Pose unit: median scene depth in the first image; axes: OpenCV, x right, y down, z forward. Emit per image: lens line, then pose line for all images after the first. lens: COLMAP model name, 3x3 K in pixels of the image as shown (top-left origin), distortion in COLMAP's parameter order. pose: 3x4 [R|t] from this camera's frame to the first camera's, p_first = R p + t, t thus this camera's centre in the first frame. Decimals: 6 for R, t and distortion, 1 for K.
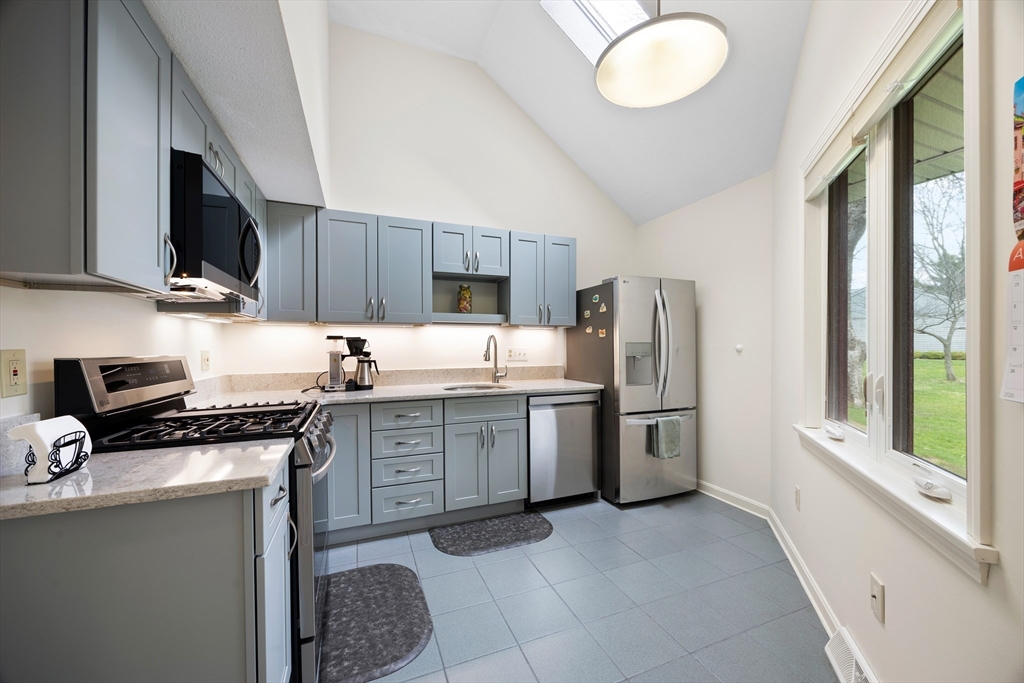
lens RADIAL K [[388.6, 0, 512.0], [0, 388.6, 341.5], [0, 0, 1]] dist [-0.002291, -0.000162]
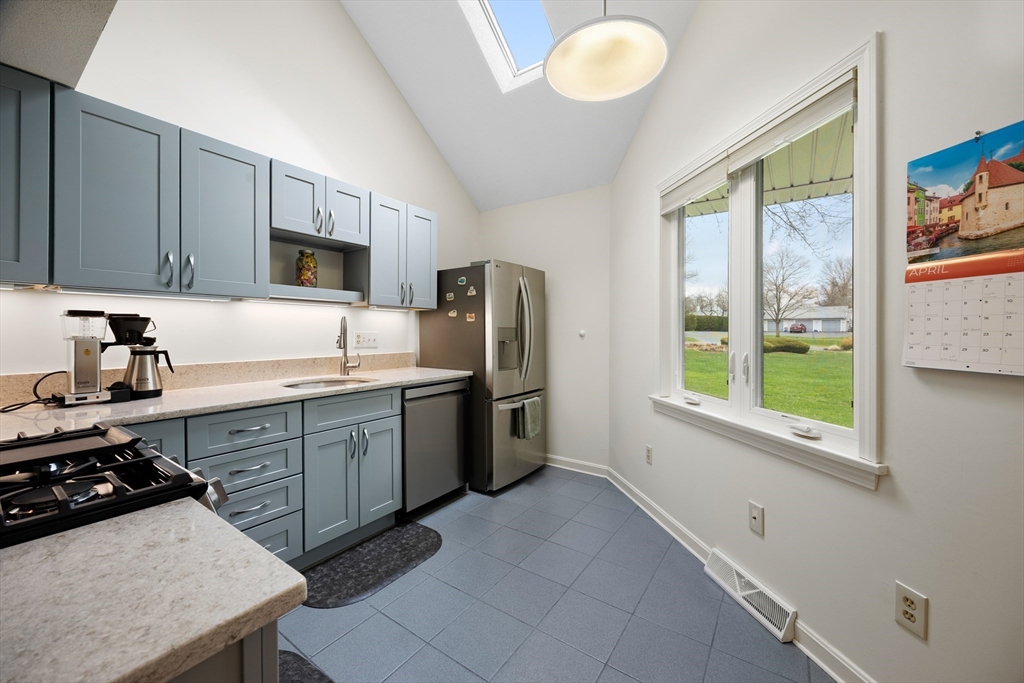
lens RADIAL K [[392.7, 0, 511.9], [0, 392.7, 326.3], [0, 0, 1]] dist [-0.002687, -0.000106]
pose [[0.837706, 0.012763, 0.545972, -0.225693], [-0.011830, 0.999916, -0.005224, 0.004469], [-0.545993, -0.002083, 0.837787, 0.139862]]
